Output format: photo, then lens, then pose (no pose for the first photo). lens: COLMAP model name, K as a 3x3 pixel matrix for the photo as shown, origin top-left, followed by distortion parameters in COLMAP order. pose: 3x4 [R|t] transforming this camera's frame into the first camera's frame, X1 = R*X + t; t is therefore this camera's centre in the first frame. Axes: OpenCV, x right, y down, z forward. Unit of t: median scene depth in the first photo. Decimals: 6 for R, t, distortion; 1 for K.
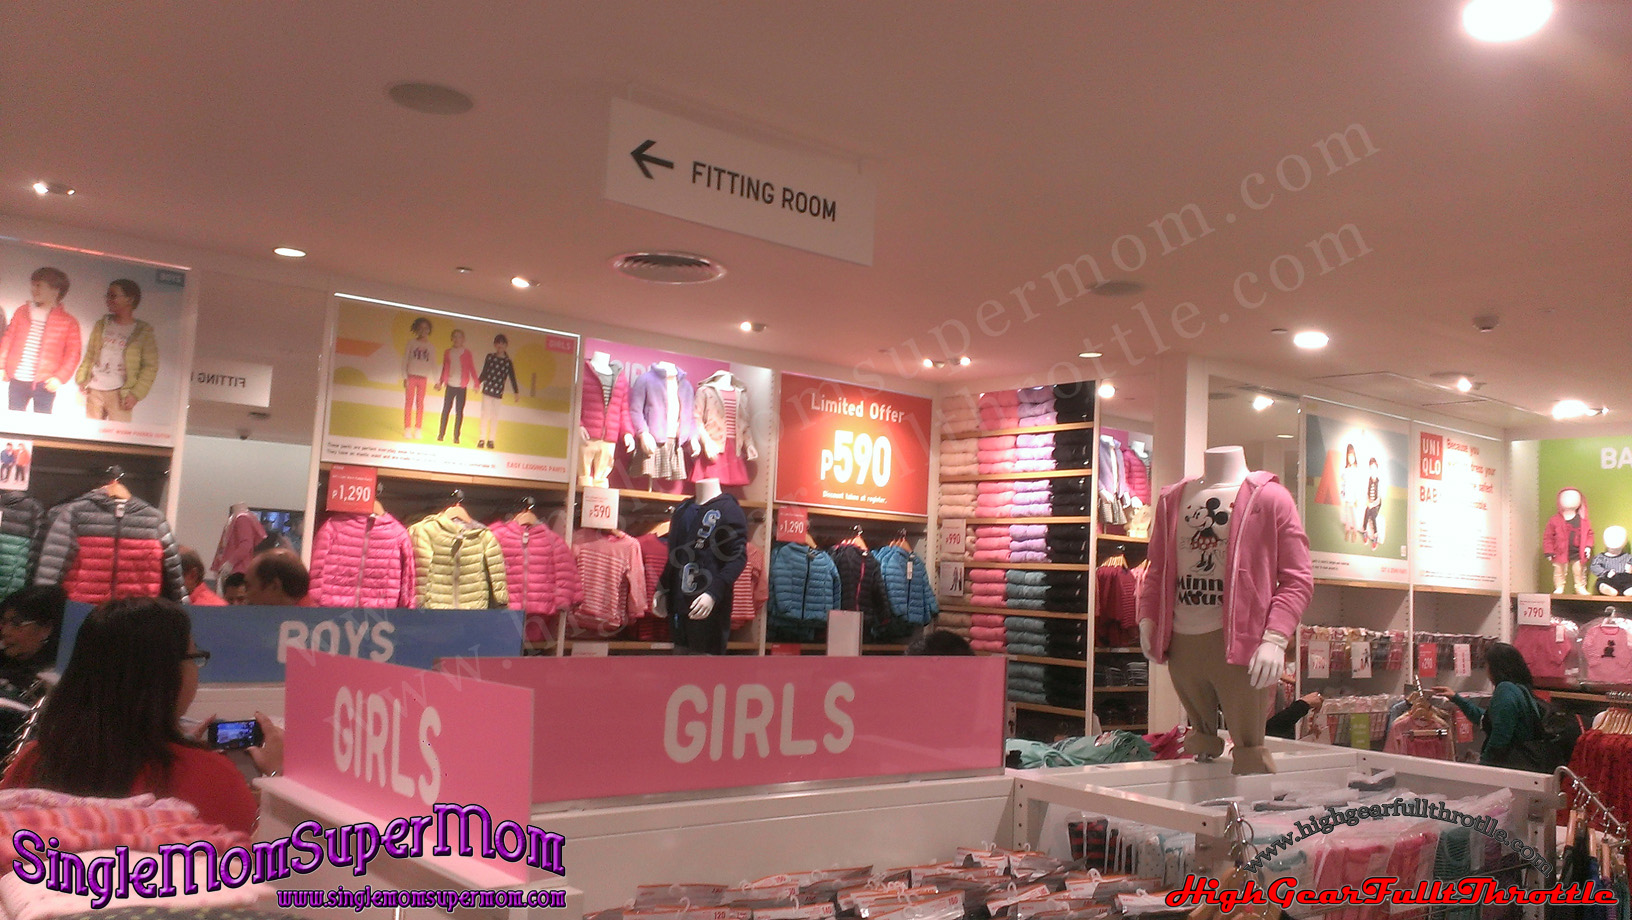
lens RADIAL K [[1328.9, 0, 815.6], [0, 1328.9, 459.7], [0, 0, 1]] dist [0.016687, 0.002392]
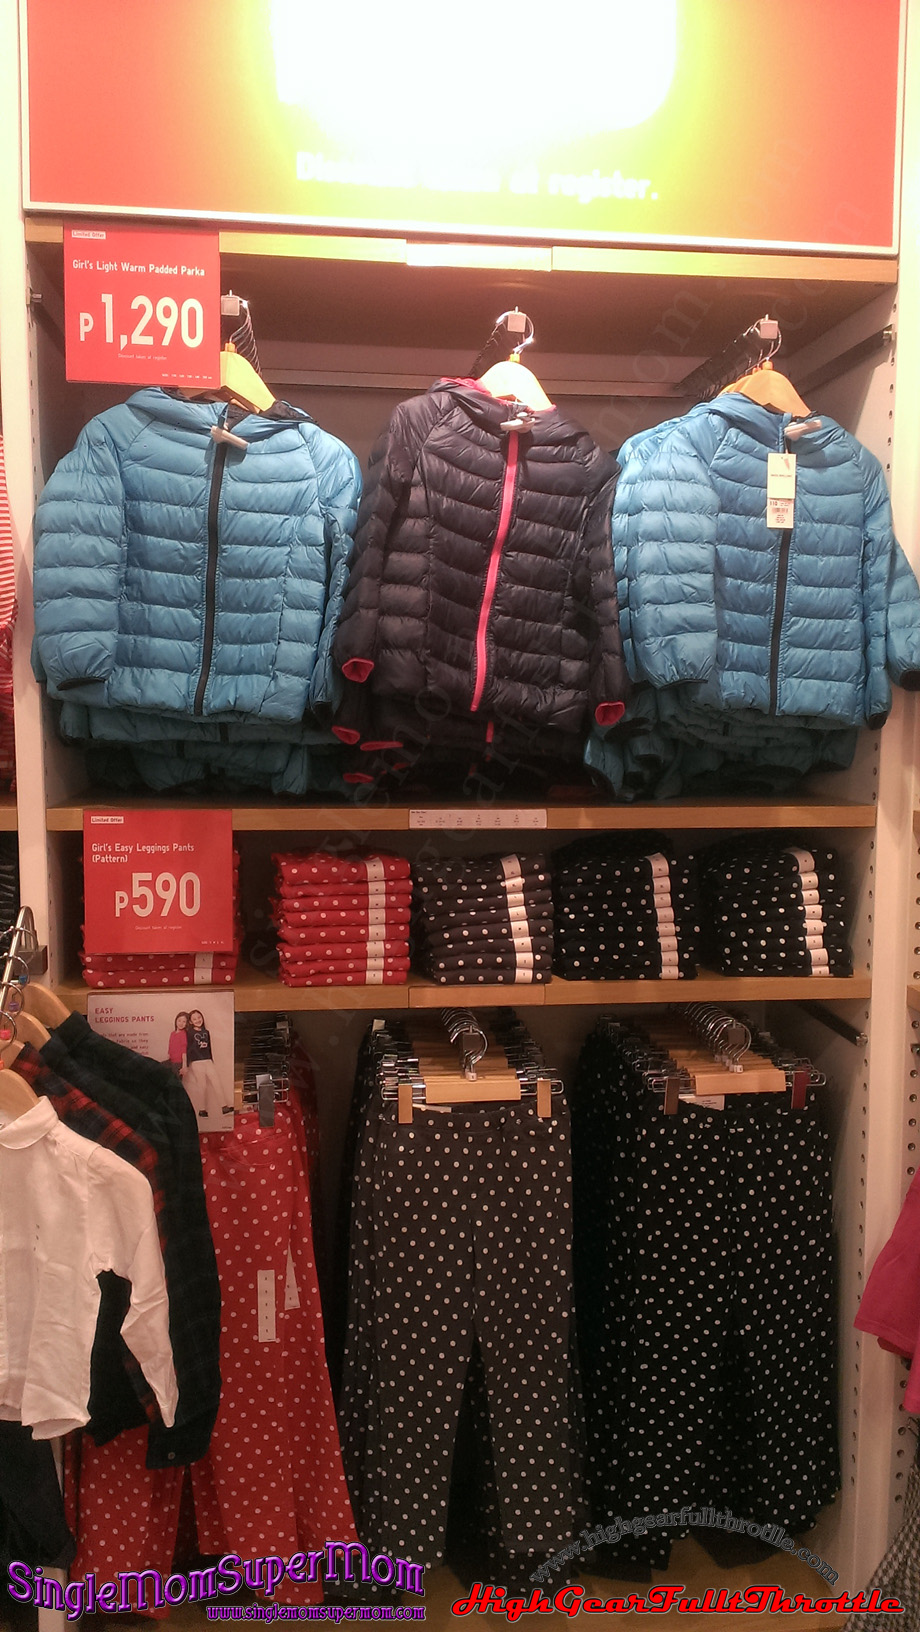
lens RADIAL K [[1328.9, 0, 459.6], [0, 1328.9, 816.0], [0, 0, 1]] dist [0.016687, 0.002392]
pose [[0.850644, 0.020069, -0.525359, 0.154393], [0.080197, 0.982624, 0.167390, 0.100404], [0.519589, -0.184522, 0.834253, 0.805436]]
